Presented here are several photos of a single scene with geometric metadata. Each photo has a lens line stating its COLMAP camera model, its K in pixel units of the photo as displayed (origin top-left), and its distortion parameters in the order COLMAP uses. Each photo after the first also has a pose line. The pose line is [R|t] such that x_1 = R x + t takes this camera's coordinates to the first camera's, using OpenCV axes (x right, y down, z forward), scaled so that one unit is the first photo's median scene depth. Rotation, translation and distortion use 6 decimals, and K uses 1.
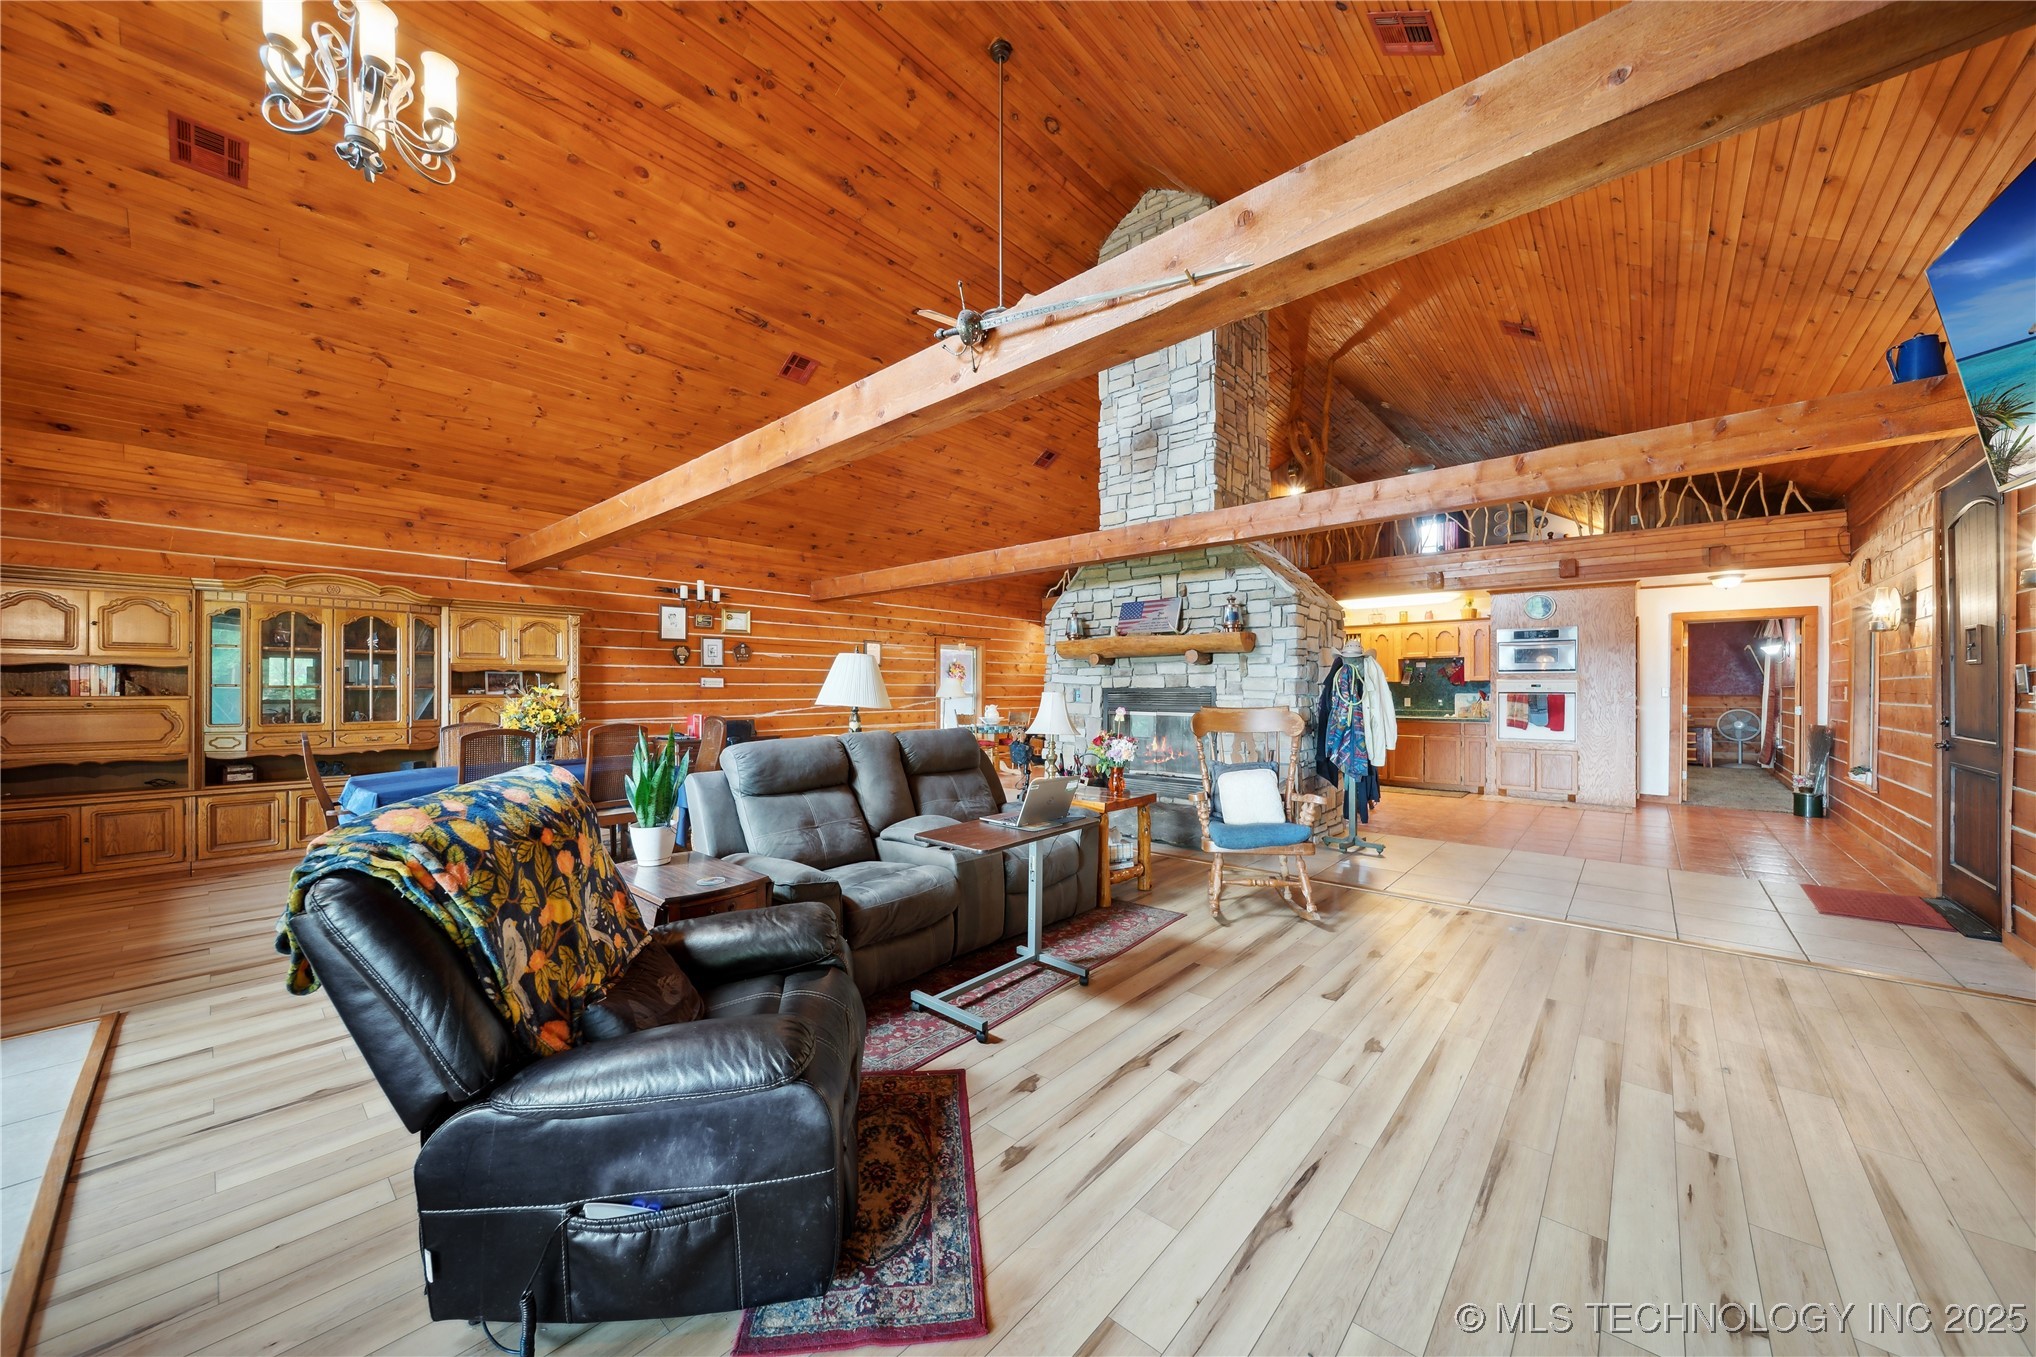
lens RADIAL K [[725.5, 0, 1013.7], [0, 725.5, 682.0], [0, 0, 1]] dist [-0.002604, -0.001349]
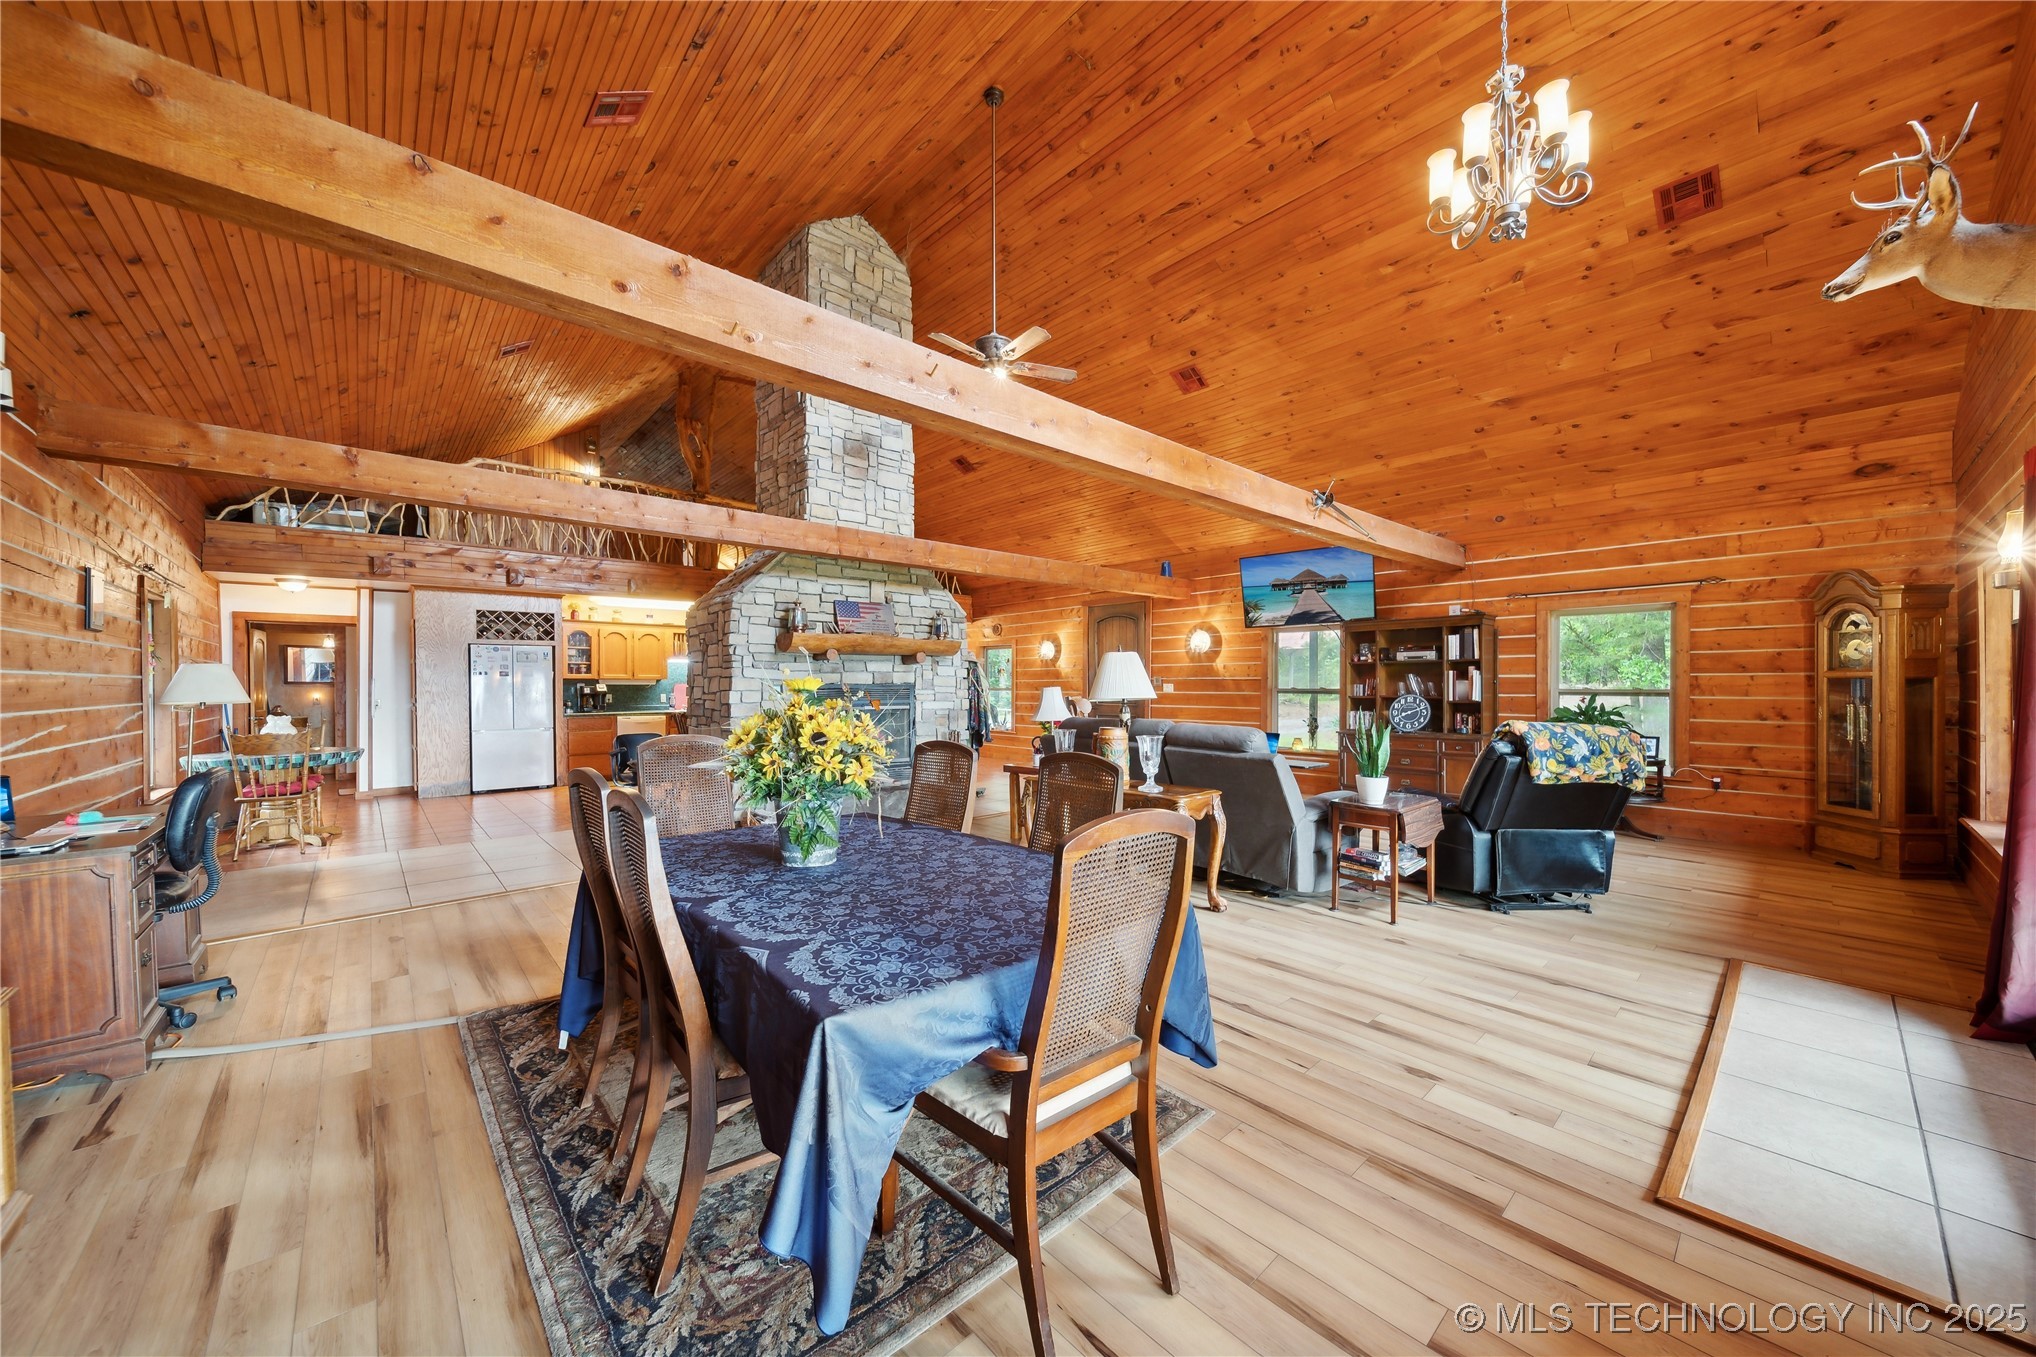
lens RADIAL K [[725.5, 0, 1012.4], [0, 725.5, 693.9], [0, 0, 1]] dist [-0.002604, -0.001349]
pose [[0.109073, -0.010650, 0.993977, -0.780903], [-0.011374, 0.999864, 0.011962, 0.006901], [-0.993969, -0.012610, 0.108937, 0.604905]]
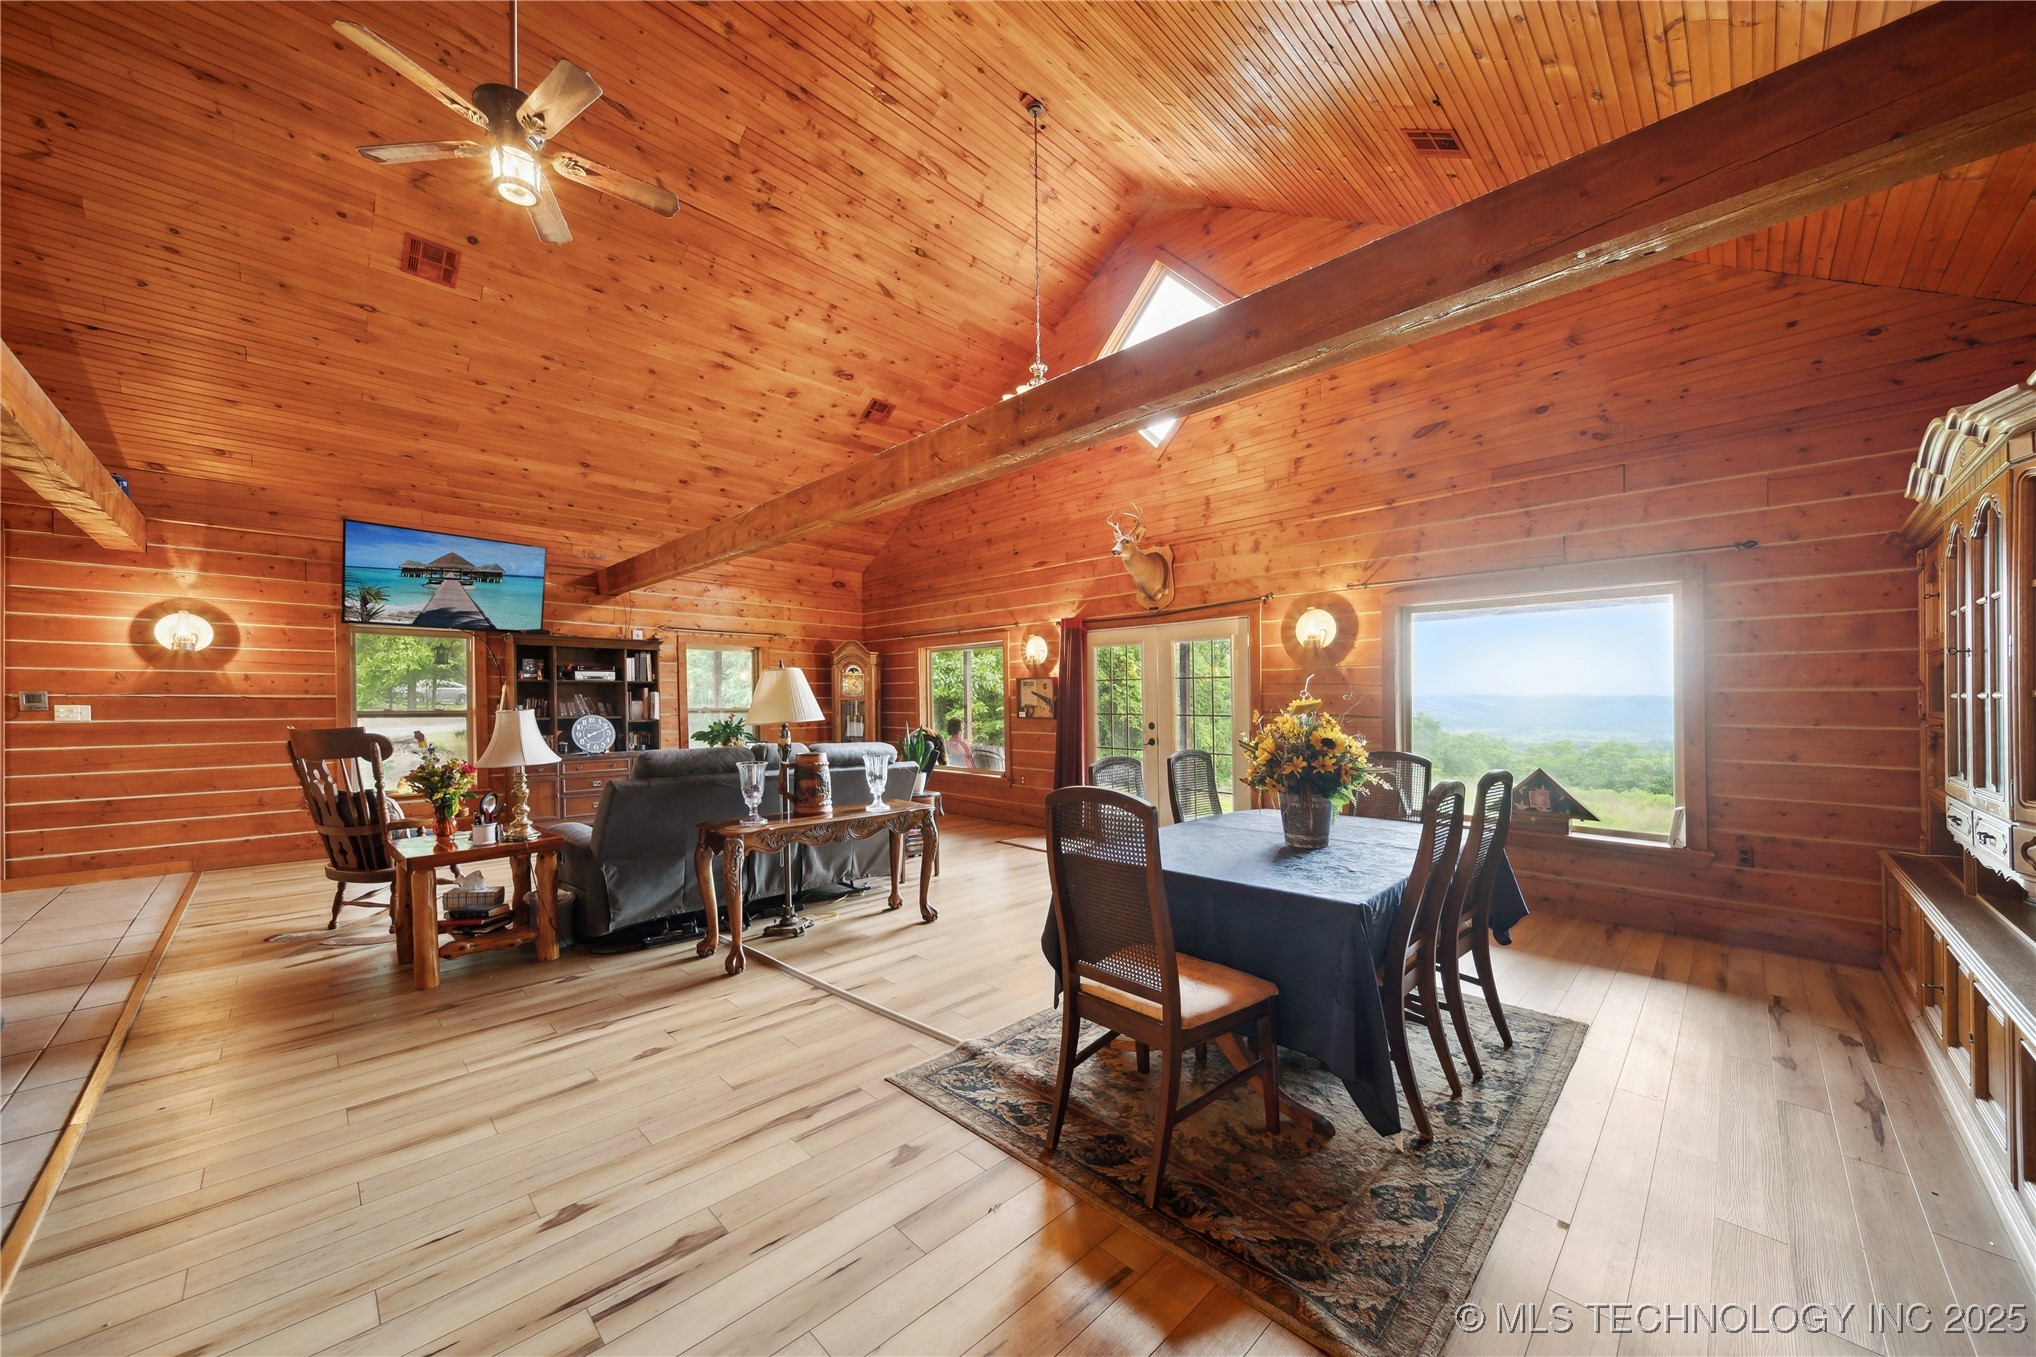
lens RADIAL K [[725.5, 0, 1018.0], [0, 725.5, 704.6], [0, 0, 1]] dist [-0.002604, -0.001349]
pose [[-0.998632, 0.004909, 0.052051, -0.338836], [0.004407, 0.999943, -0.009760, 0.011437], [-0.052096, -0.009517, -0.998597, 1.132717]]
